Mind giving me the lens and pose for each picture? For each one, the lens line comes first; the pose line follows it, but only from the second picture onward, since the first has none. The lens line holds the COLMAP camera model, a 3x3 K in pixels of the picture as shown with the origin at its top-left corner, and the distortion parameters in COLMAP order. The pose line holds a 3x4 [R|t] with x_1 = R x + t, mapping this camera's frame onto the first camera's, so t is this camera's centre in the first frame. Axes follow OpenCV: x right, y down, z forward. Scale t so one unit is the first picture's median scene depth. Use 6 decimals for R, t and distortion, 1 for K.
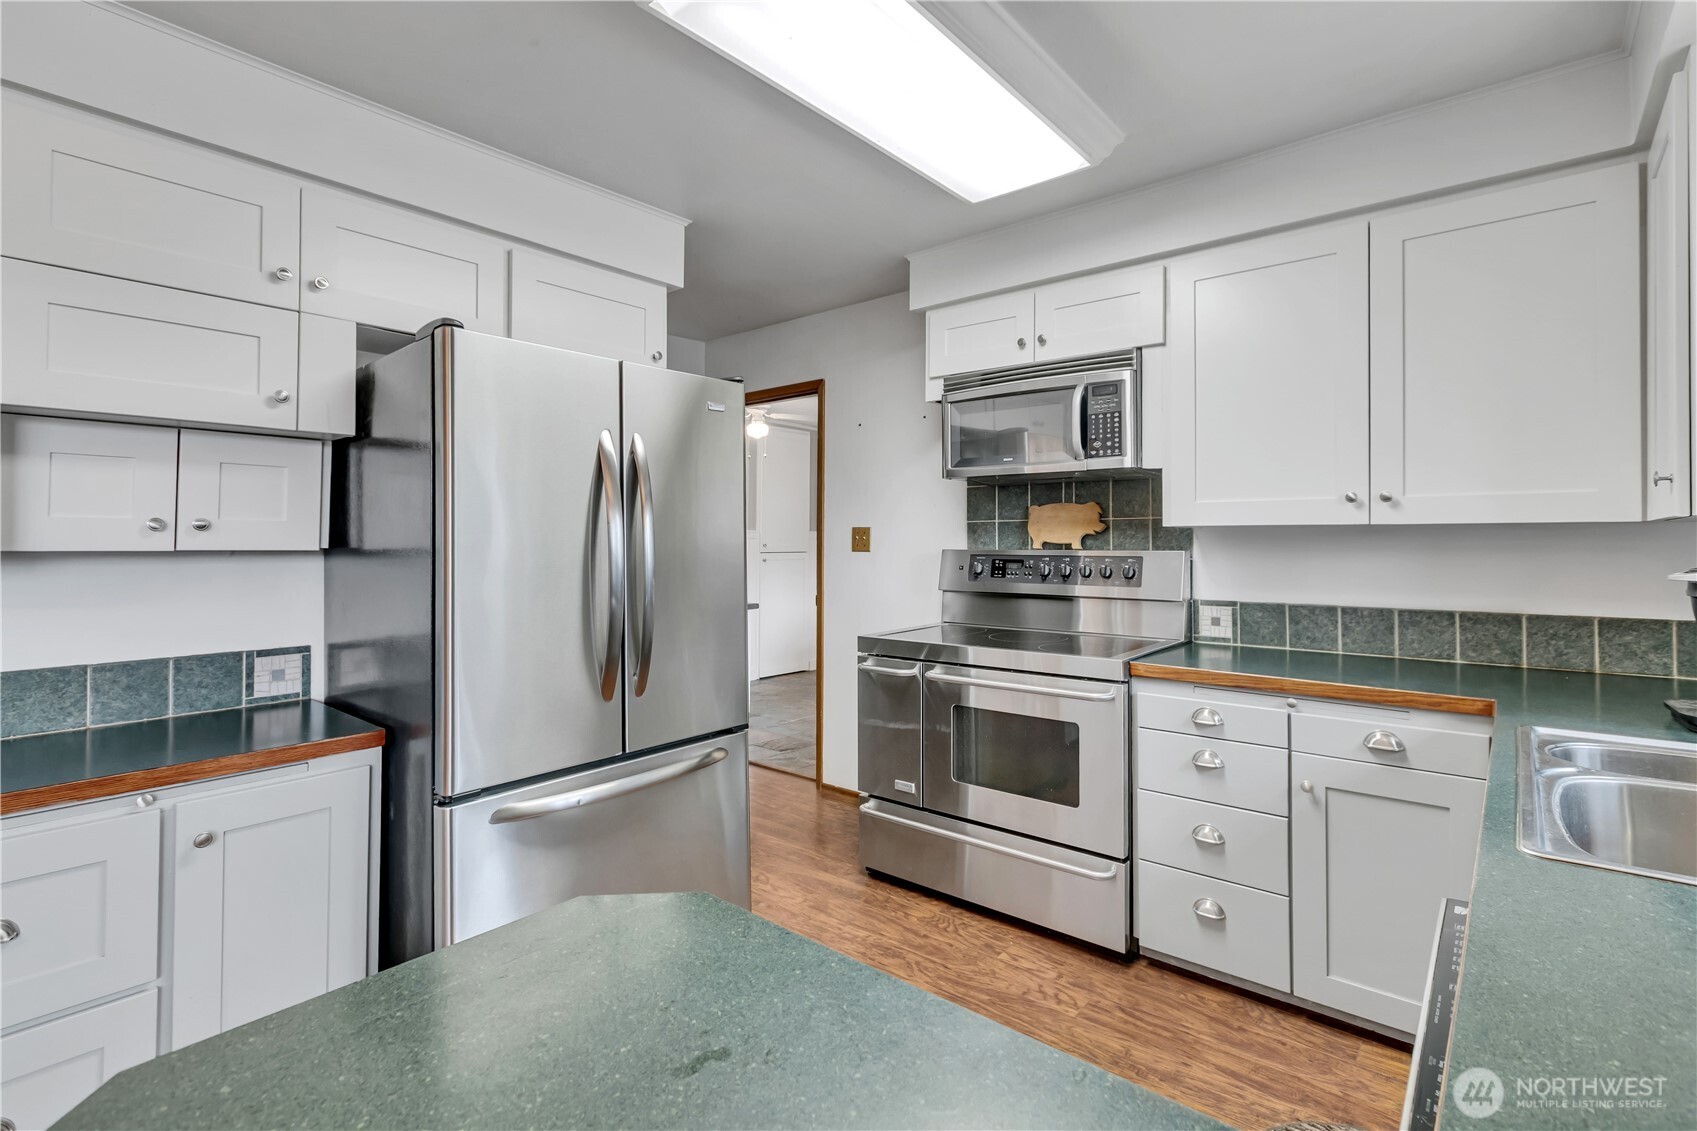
lens RADIAL K [[780.7, 0, 869.6], [0, 780.7, 510.6], [0, 0, 1]] dist [-0.003181, -0.001498]
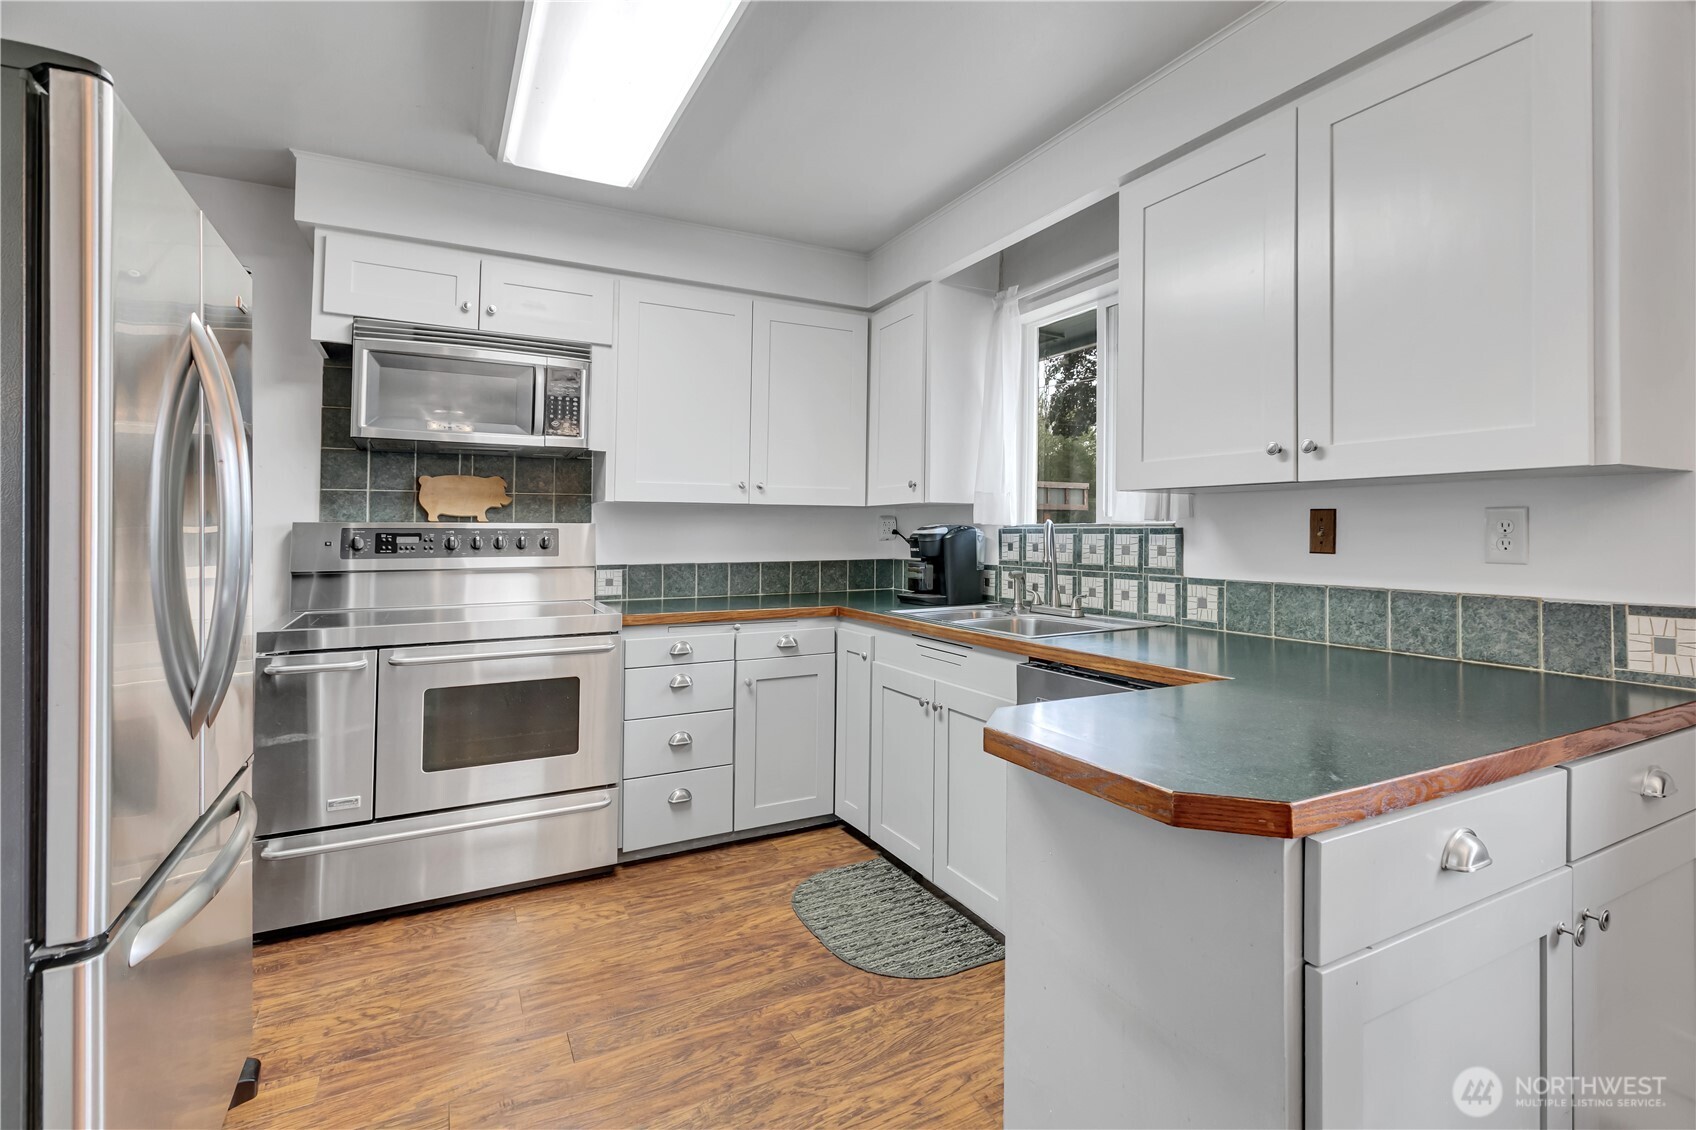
lens RADIAL K [[780.2, 0, 858.3], [0, 780.2, 500.0], [0, 0, 1]] dist [-0.003181, -0.001498]
pose [[0.389083, 0.035831, 0.920506, -0.556506], [-0.037033, 0.999044, -0.023234, 0.031538], [-0.920458, -0.025049, 0.390038, 0.195831]]
